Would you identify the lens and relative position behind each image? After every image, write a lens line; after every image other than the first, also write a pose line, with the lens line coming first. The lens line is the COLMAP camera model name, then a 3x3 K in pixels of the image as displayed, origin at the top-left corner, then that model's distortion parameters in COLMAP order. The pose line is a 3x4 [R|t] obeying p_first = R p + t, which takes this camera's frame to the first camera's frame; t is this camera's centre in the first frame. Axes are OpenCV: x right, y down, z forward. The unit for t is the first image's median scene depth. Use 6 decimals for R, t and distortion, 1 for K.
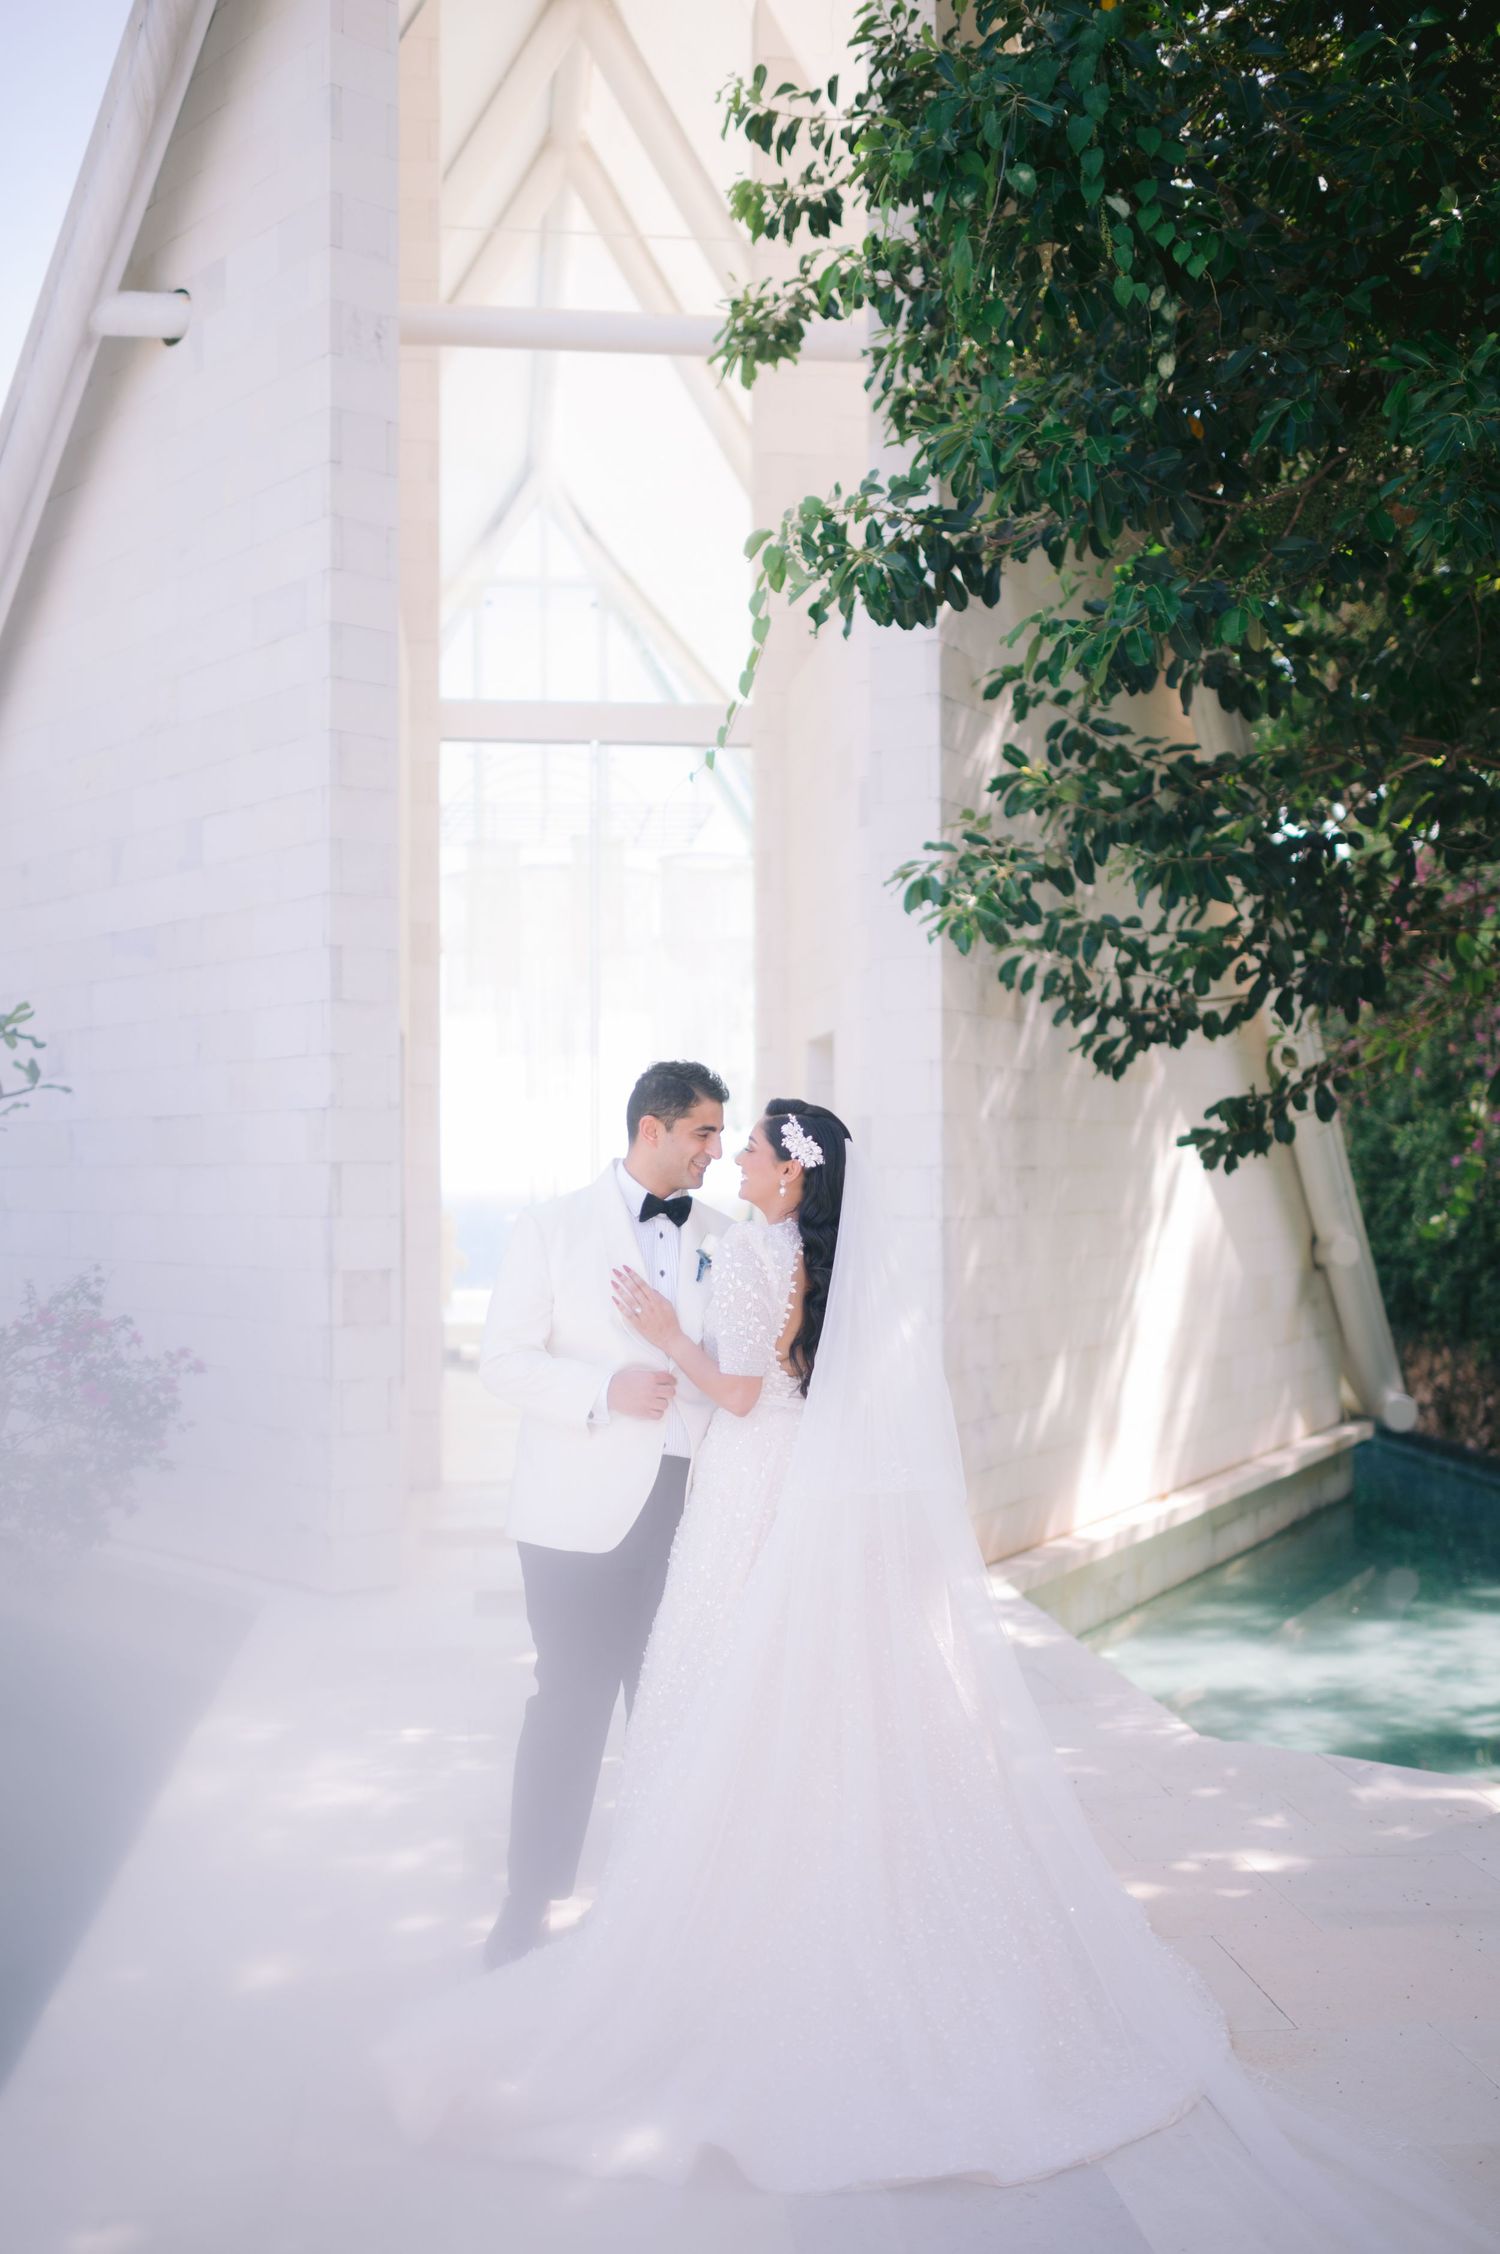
lens RADIAL K [[2312.1, 0, 748.5], [0, 2312.1, 1156.6], [0, 0, 1]] dist [0.075062, 0.008533]
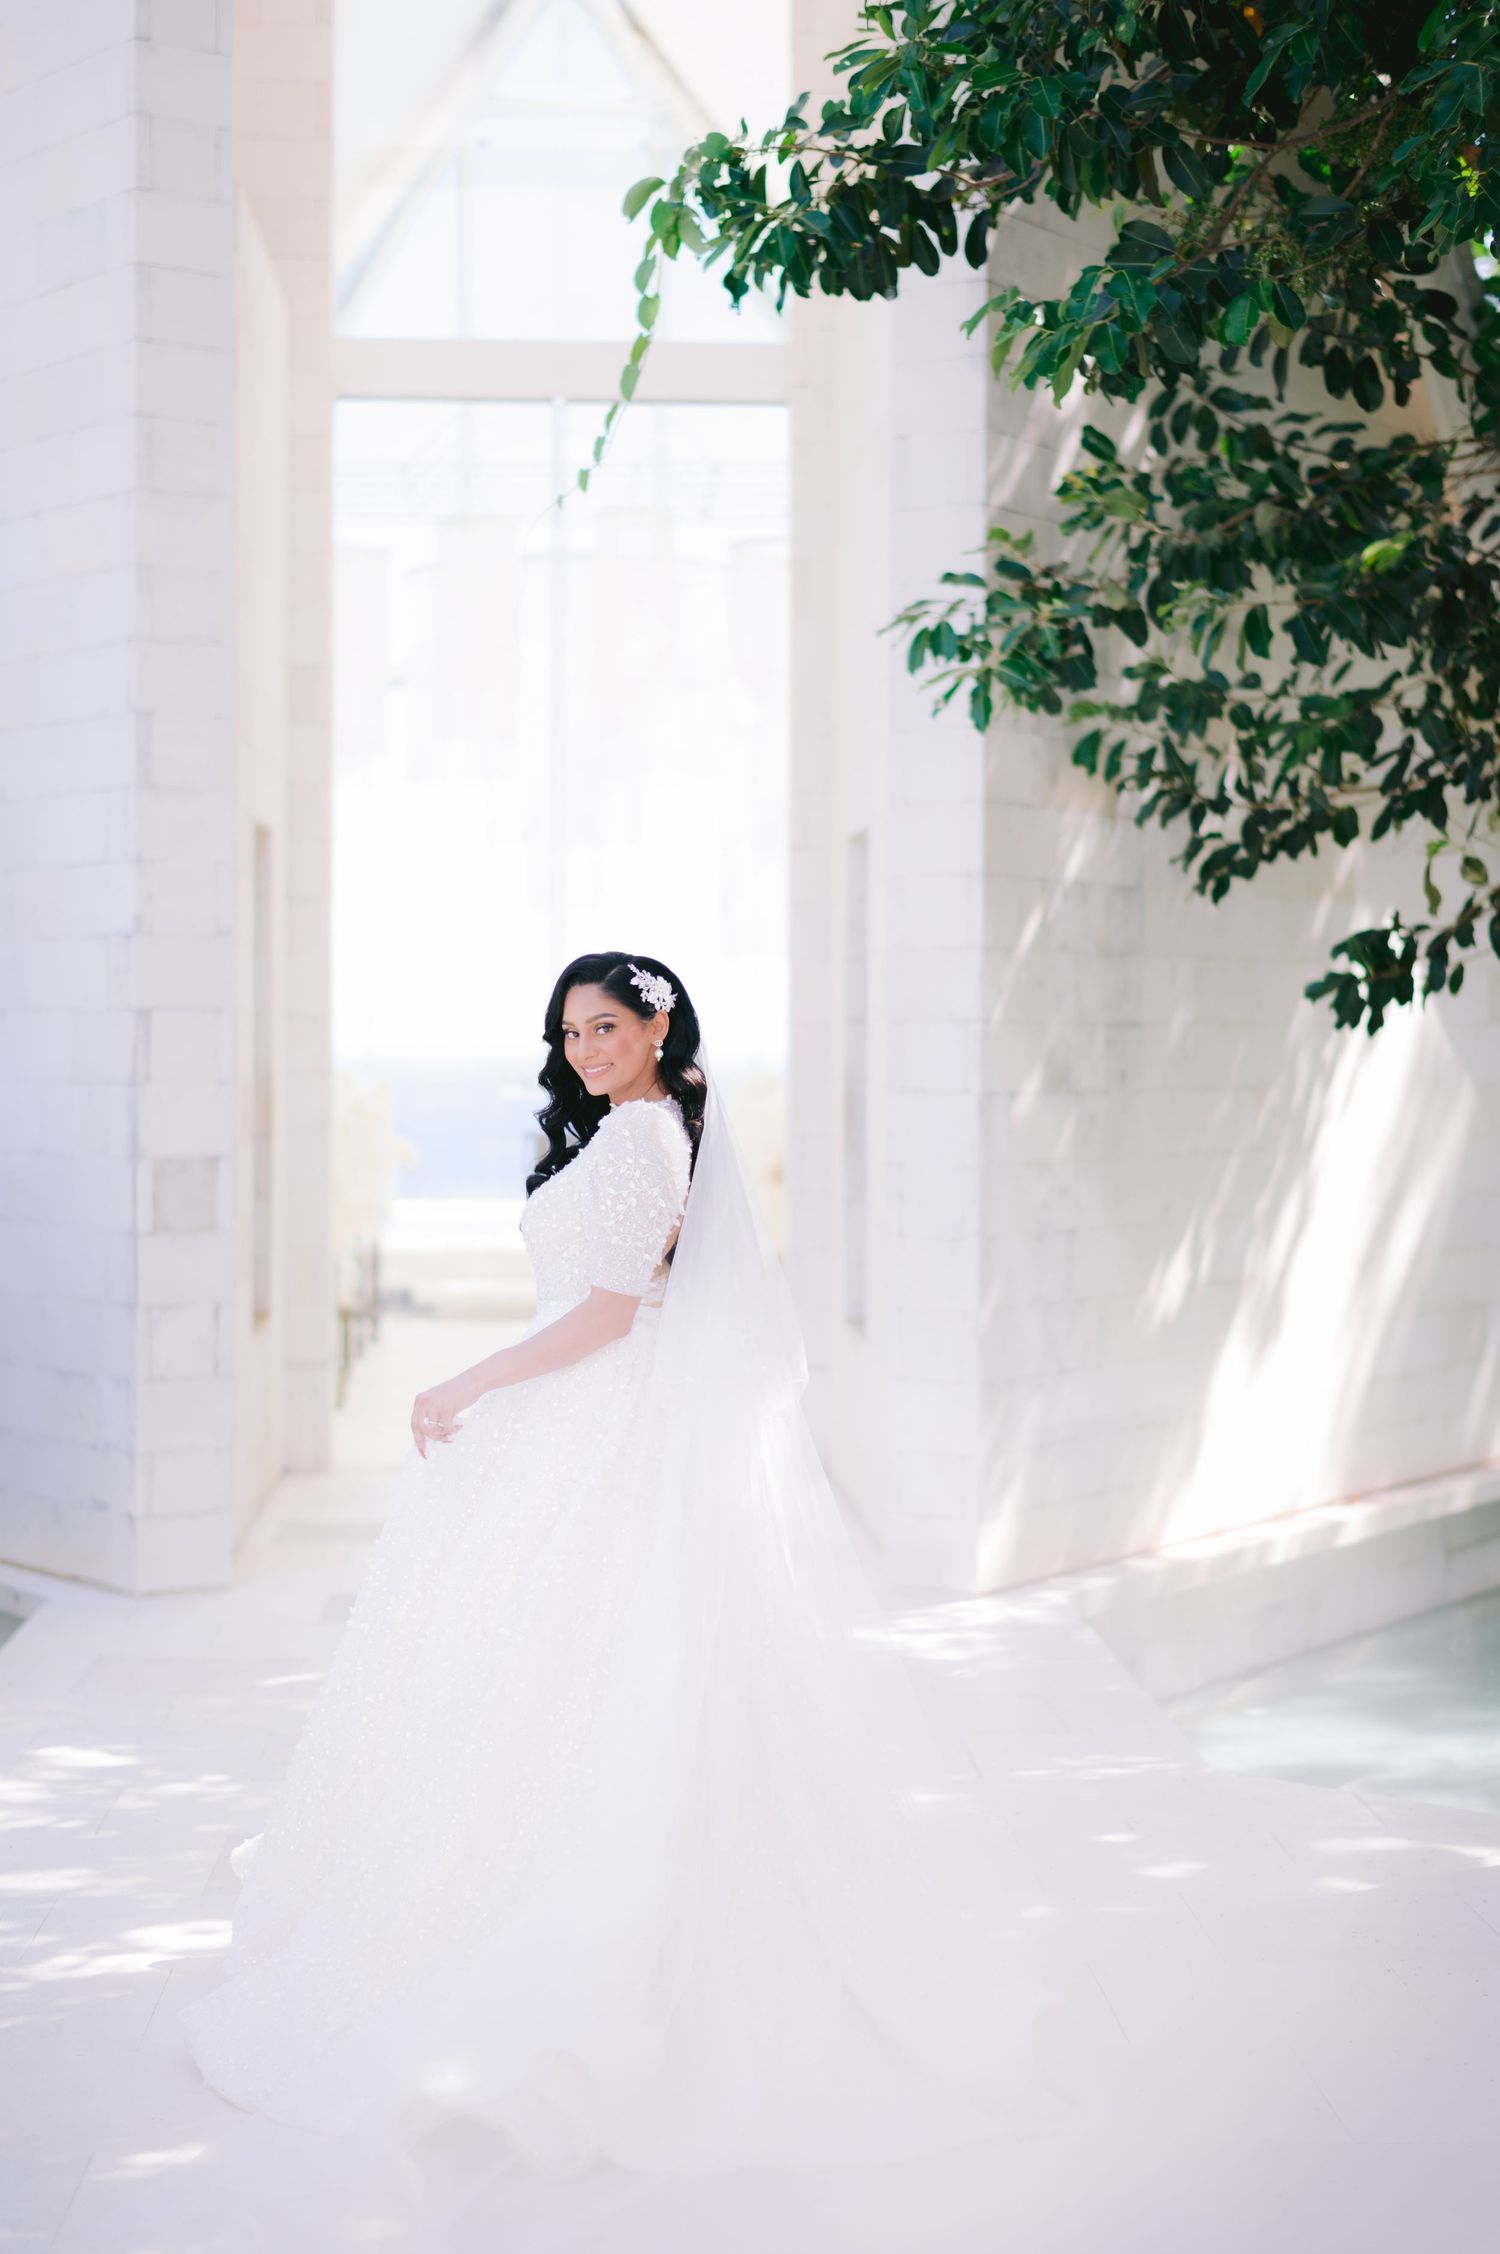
lens RADIAL K [[3860.5, 0, 750.3], [0, 3860.5, 1127.6], [0, 0, 1]] dist [0.151230, -0.102842]
pose [[0.997102, 0.011078, -0.075260, 0.108300], [-0.008370, 0.999310, 0.036199, -0.005946], [0.075609, -0.035464, 0.996507, -0.212017]]
